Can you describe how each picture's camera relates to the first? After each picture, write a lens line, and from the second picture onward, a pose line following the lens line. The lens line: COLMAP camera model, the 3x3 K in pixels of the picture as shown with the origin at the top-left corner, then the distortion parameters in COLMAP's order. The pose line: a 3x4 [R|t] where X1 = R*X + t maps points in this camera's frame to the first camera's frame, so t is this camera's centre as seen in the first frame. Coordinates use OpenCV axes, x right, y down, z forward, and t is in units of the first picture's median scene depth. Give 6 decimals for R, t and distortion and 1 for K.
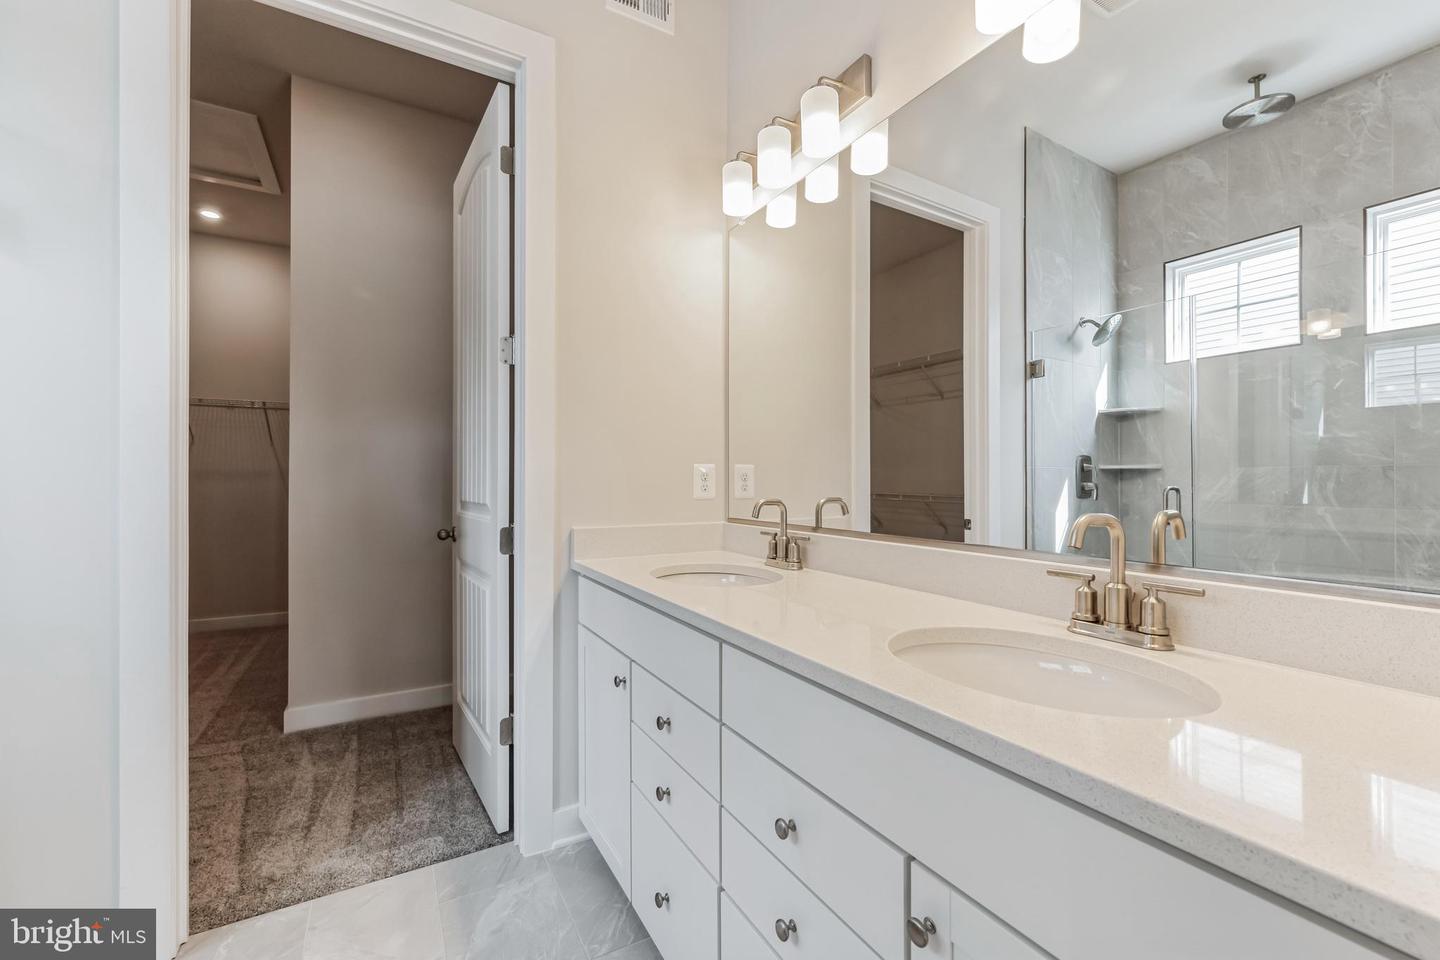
lens RADIAL K [[596.4, 0, 727.2], [0, 596.4, 480.6], [0, 0, 1]] dist [0.001843, -0.000964]
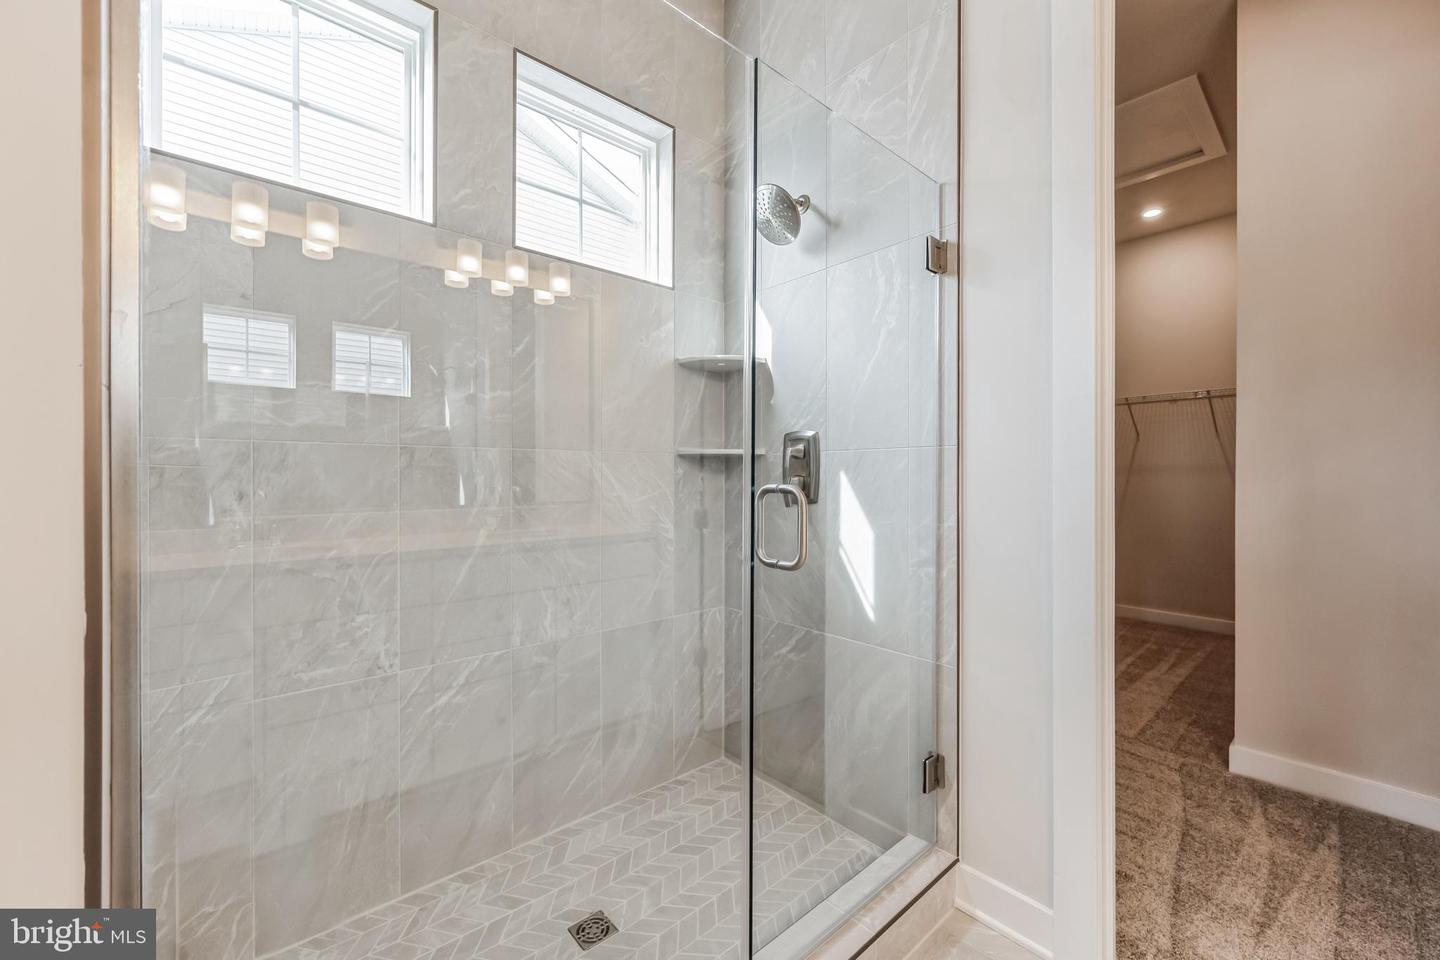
lens RADIAL K [[570.1, 0, 727.3], [0, 570.1, 483.2], [0, 0, 1]] dist [-0.001559, -0.000235]
pose [[0.204225, 0.003356, -0.978918, -0.105065], [0.002898, 0.999988, 0.004033, 0.011039], [0.978920, -0.003660, 0.204212, 0.147404]]
